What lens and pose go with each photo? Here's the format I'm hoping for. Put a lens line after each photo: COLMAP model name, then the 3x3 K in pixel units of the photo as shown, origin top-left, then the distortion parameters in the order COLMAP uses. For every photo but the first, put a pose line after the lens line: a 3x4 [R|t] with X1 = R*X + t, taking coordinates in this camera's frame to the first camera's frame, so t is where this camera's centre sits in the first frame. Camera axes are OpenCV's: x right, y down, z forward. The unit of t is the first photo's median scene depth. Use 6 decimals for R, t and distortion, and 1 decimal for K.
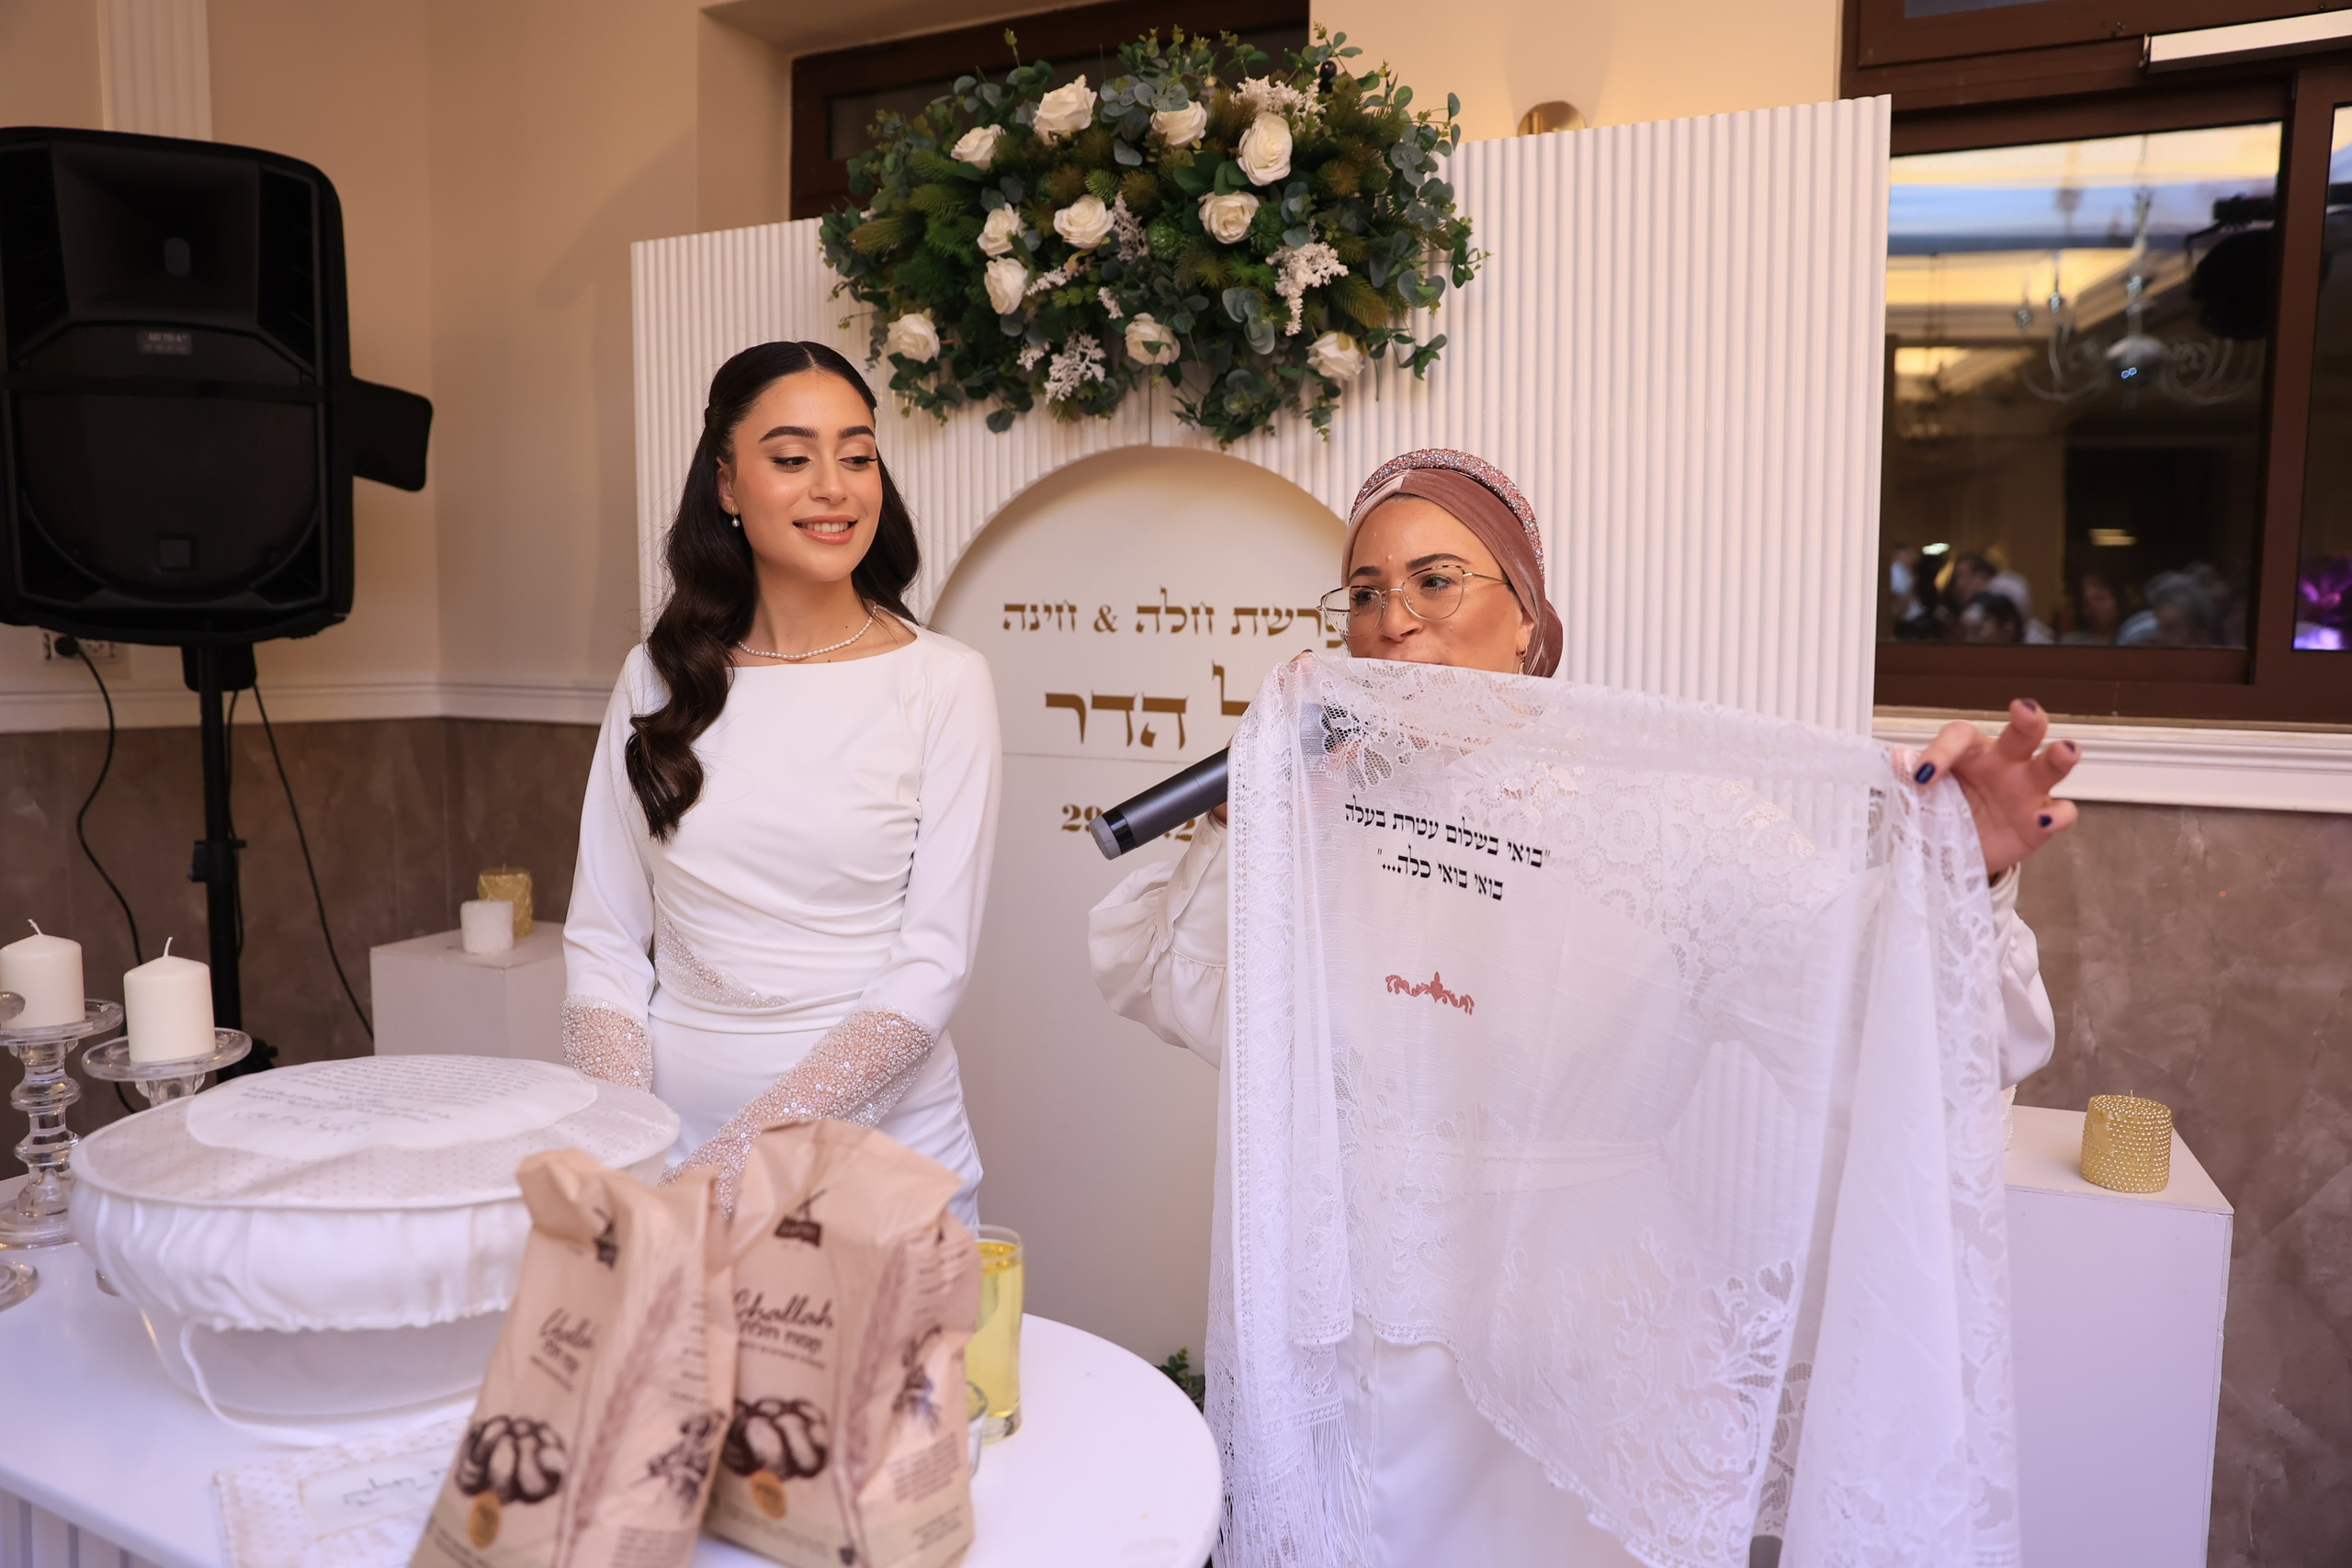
lens RADIAL K [[1609.5, 0, 1182.5], [0, 1609.5, 780.3], [0, 0, 1]] dist [-0.113869, 0.089539]
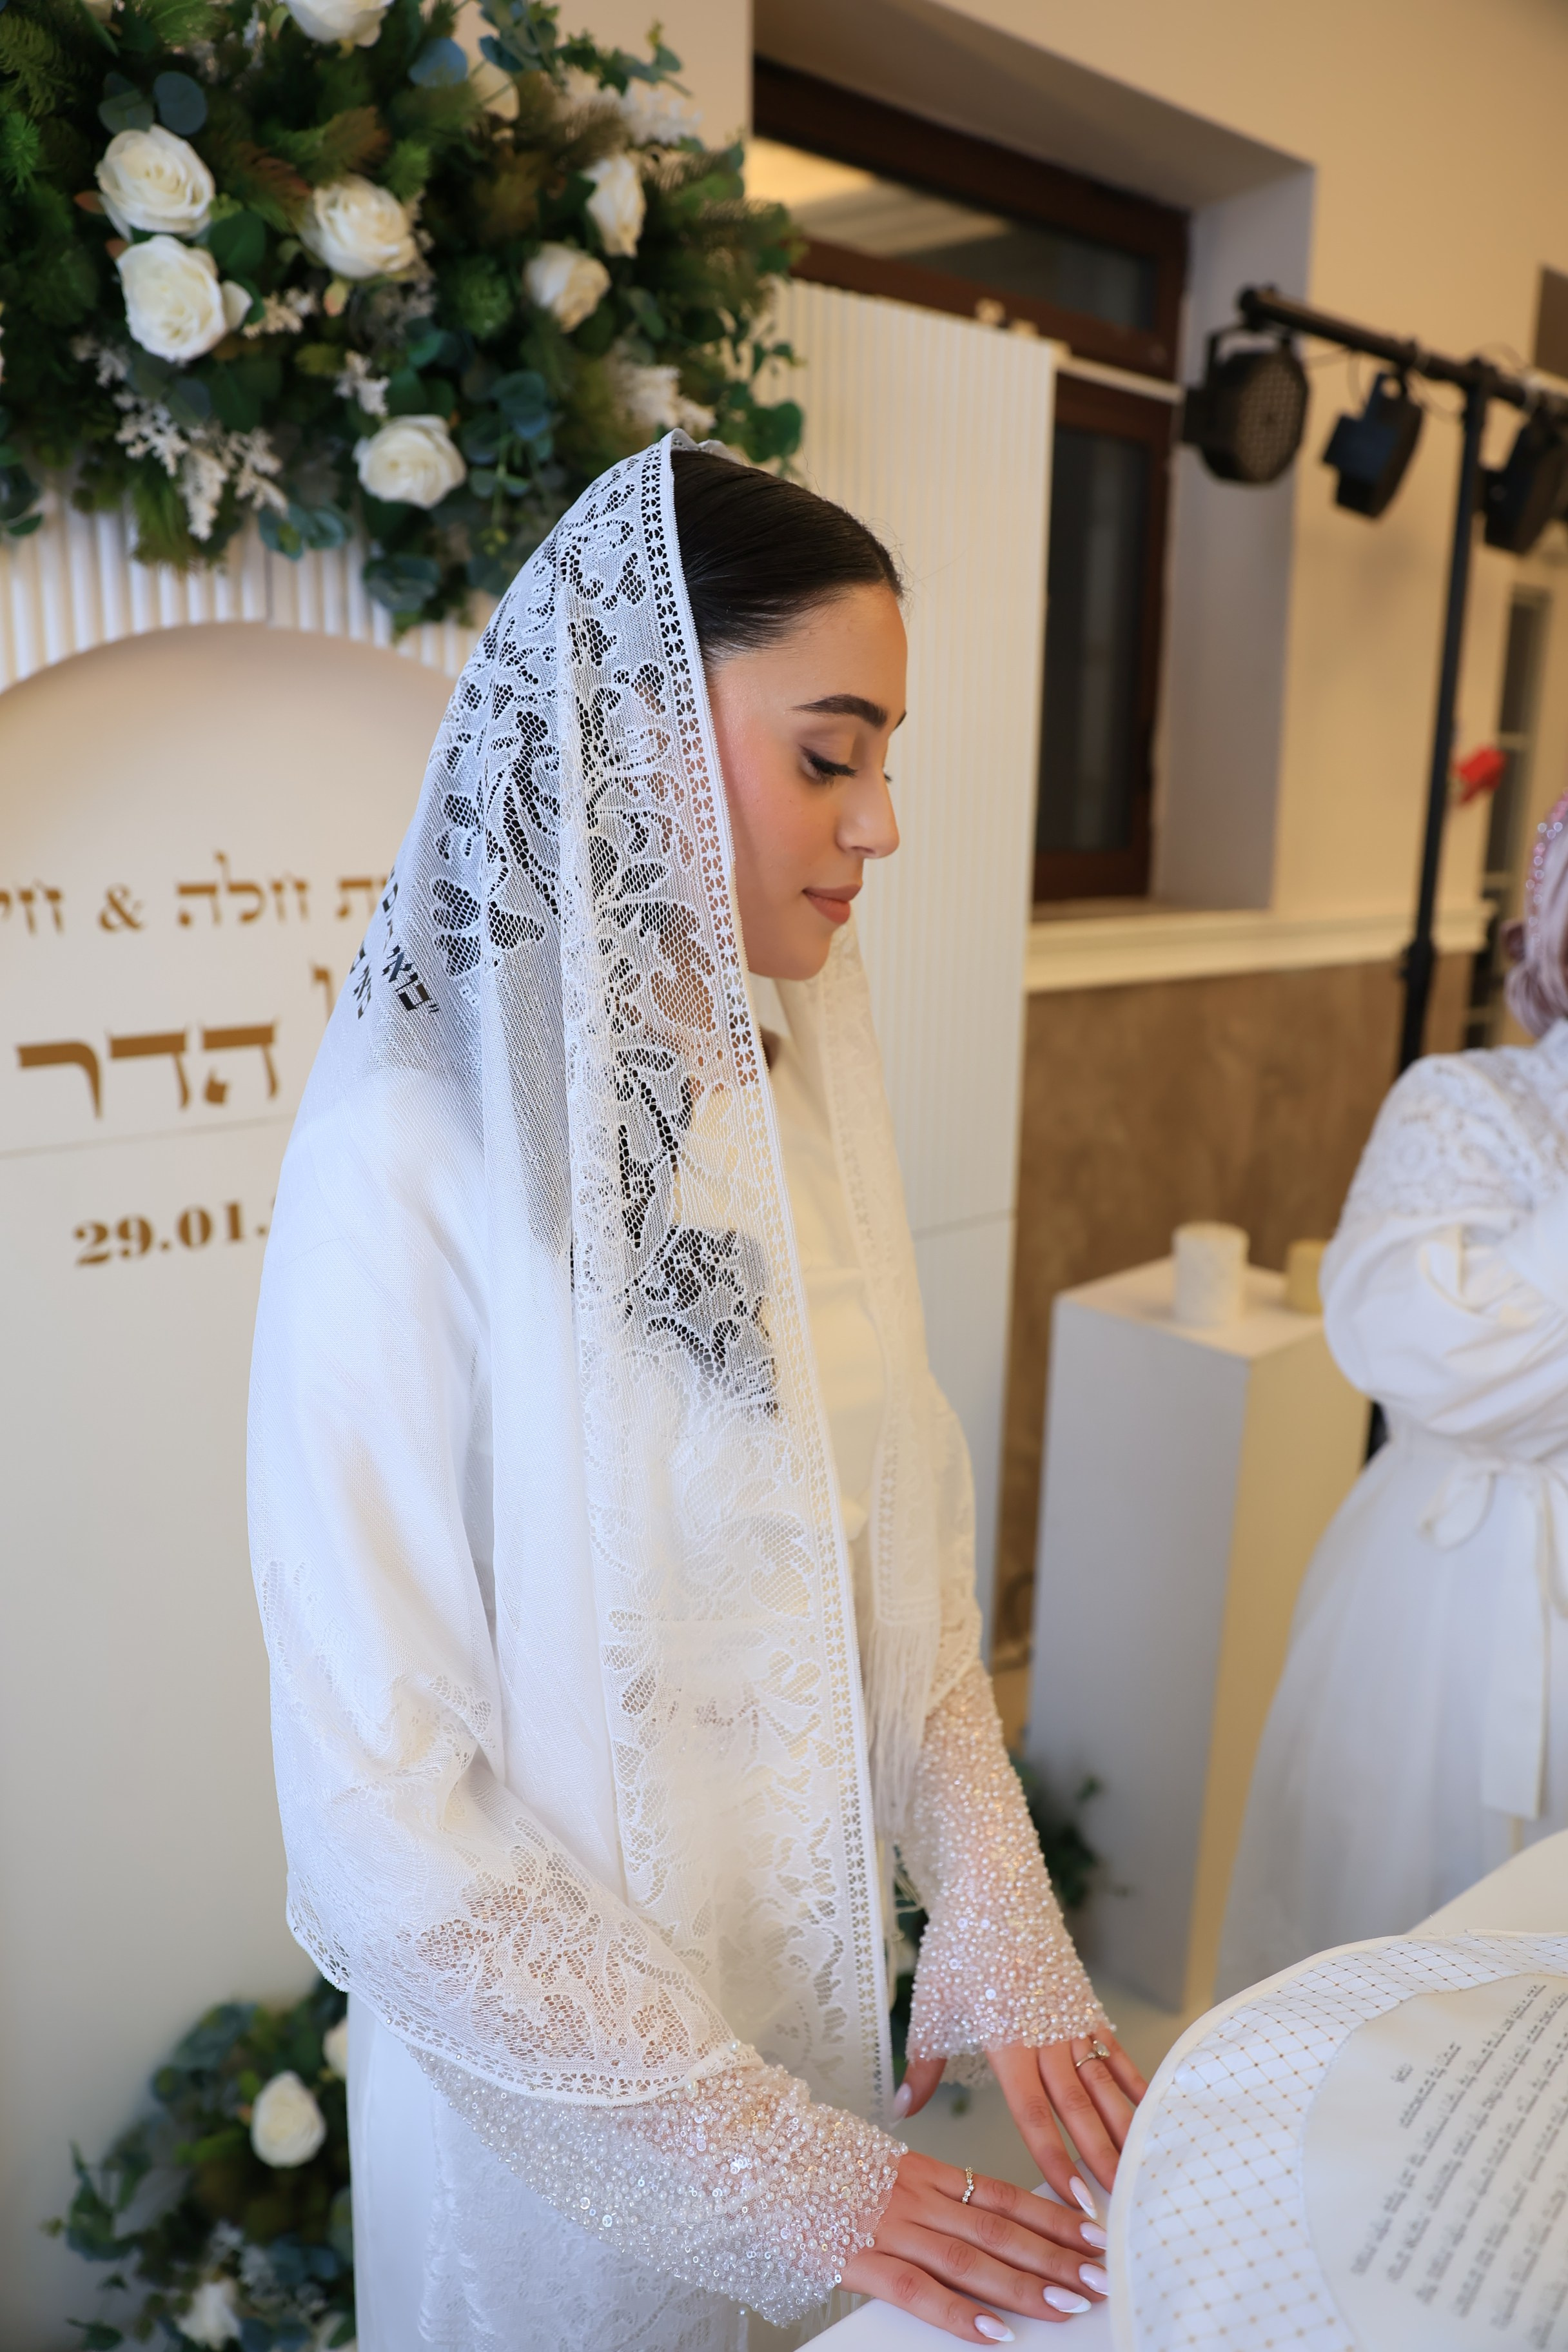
lens RADIAL K [[1572.9, 0, 757.9], [0, 1572.9, 1164.5], [0, 0, 1]] dist [-0.103534, 0.075106]
pose [[0.462735, -0.219798, 0.858816, -0.501944], [0.081712, 0.975226, 0.205564, -0.117770], [-0.882723, -0.024946, 0.469232, 0.572705]]
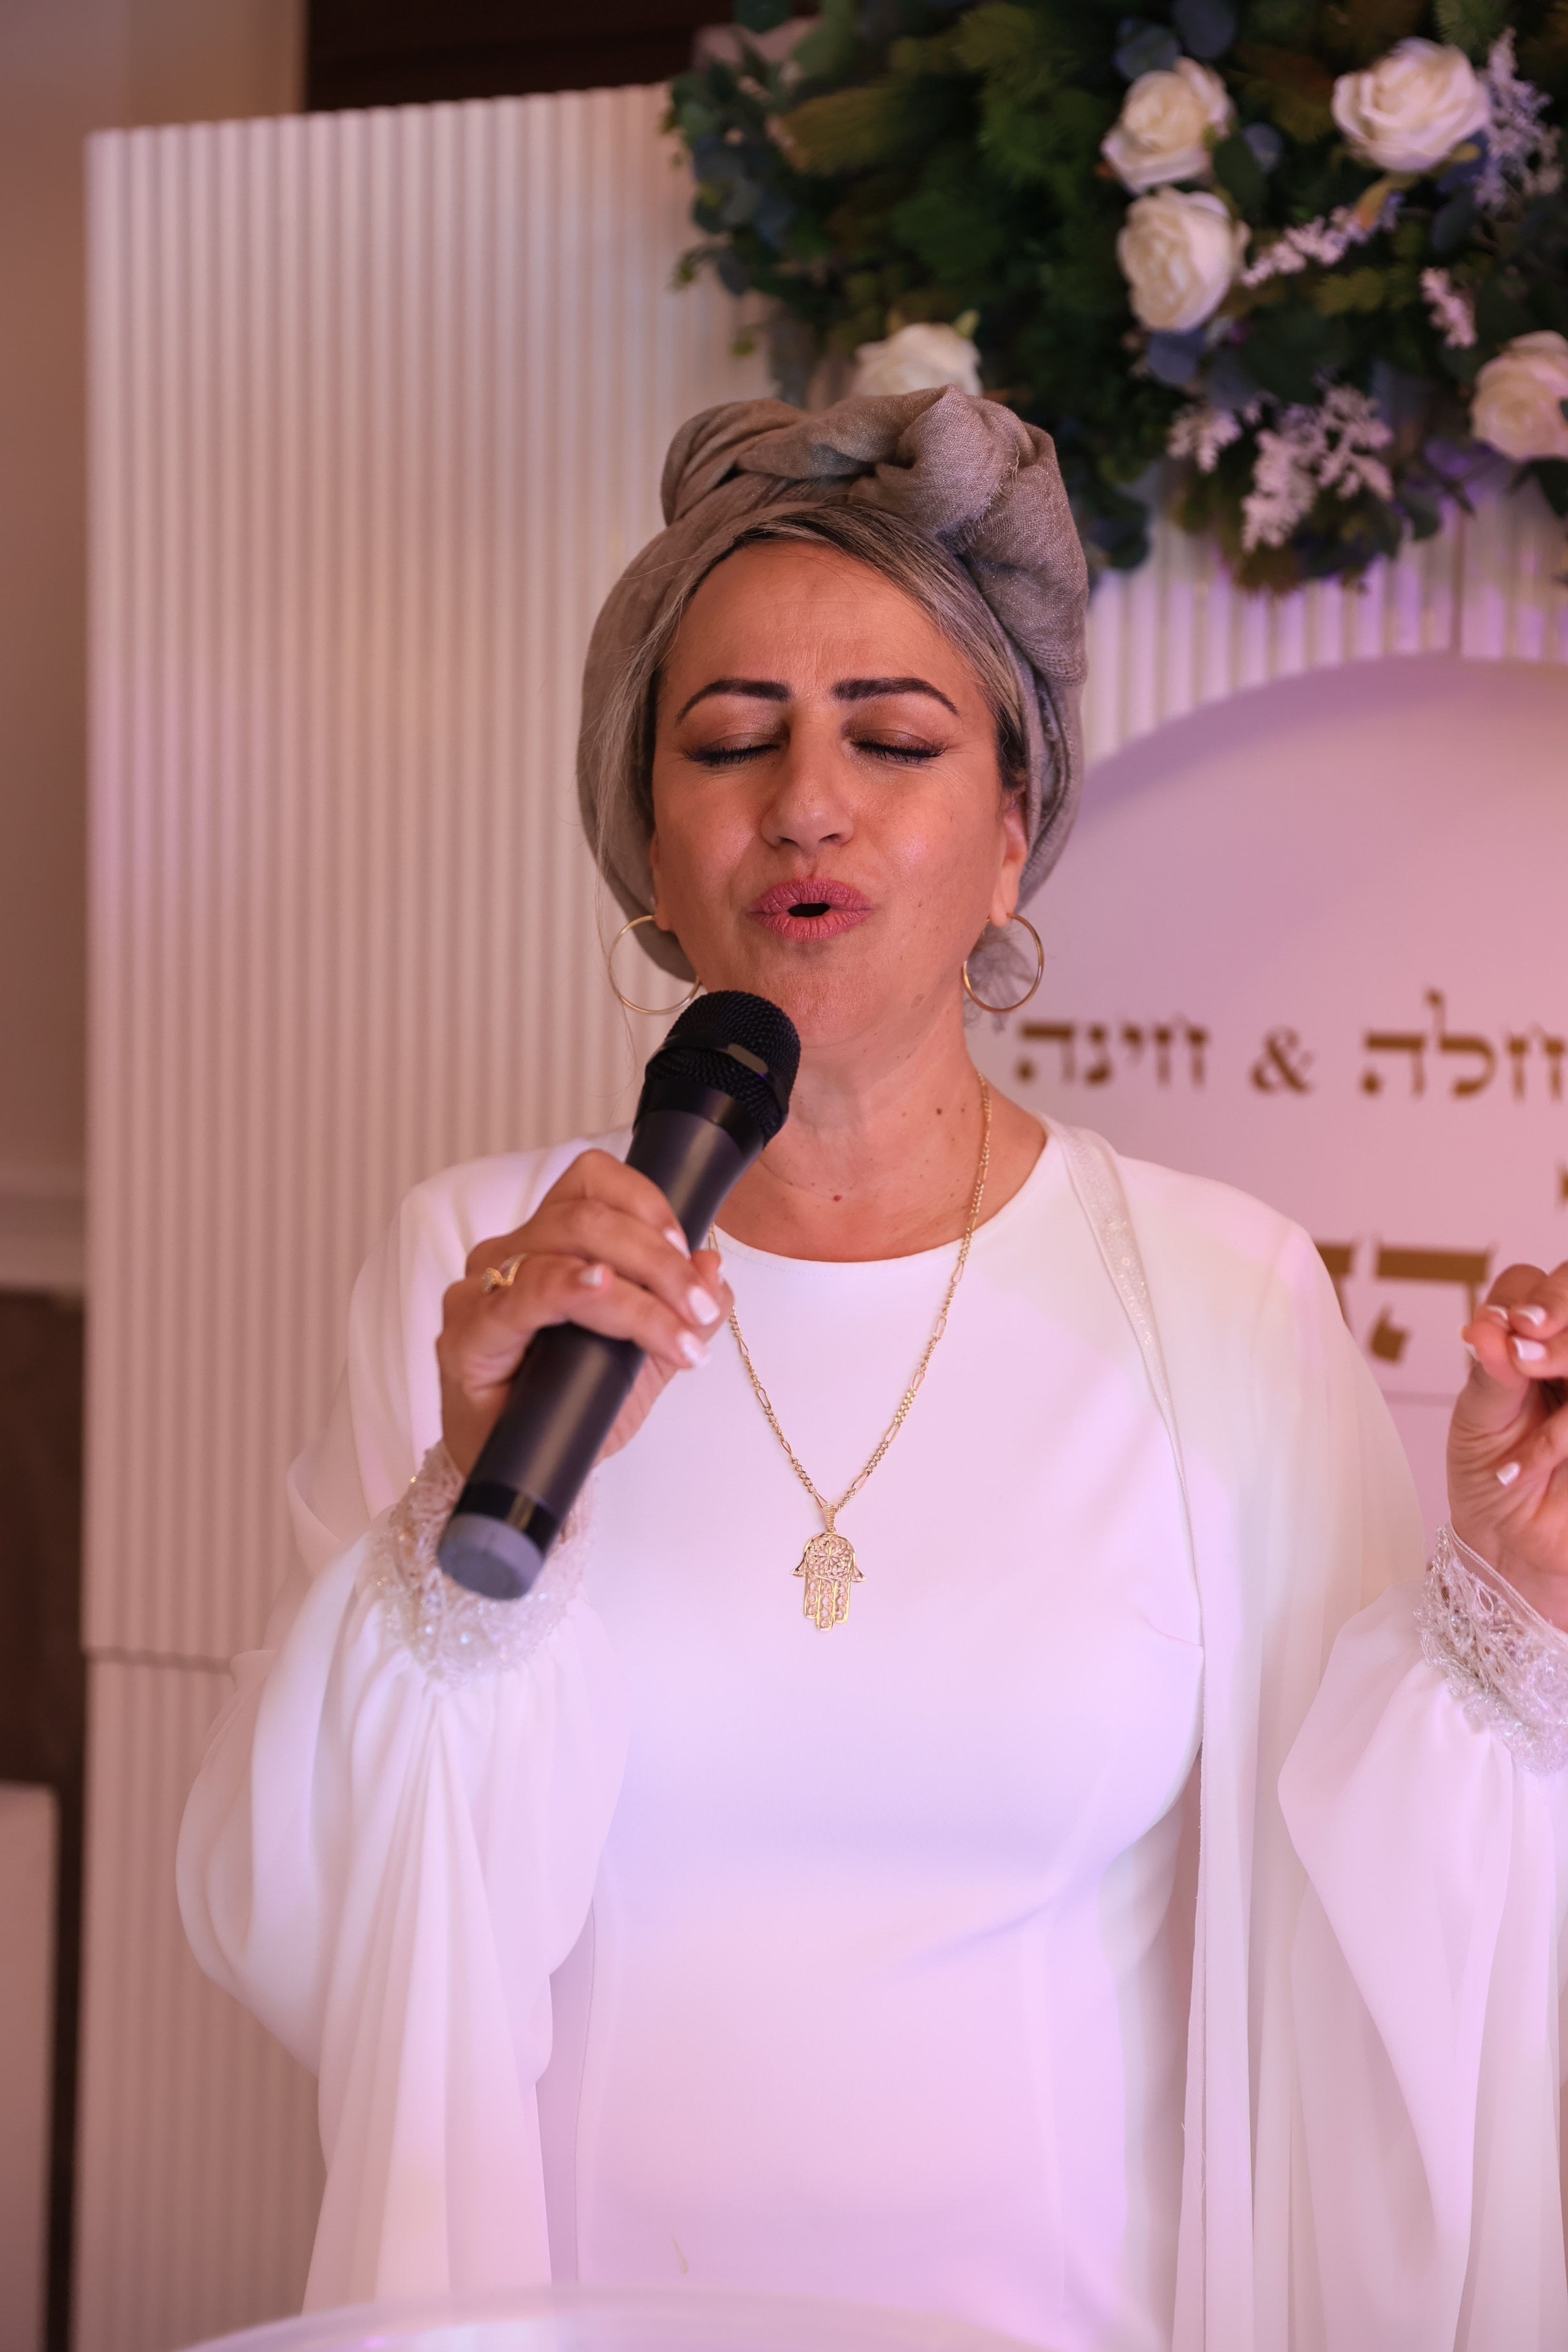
lens RADIAL K [[3357.7, 0, 786.9], [0, 3357.7, 1209.5], [0, 0, 1]] dist [0.085226, 0.000641]
pose [[0.998418, 0.012613, 0.054797, -0.252394], [-0.009818, 0.998651, -0.050979, -0.015717], [-0.055367, 0.050360, 0.997195, 0.129188]]
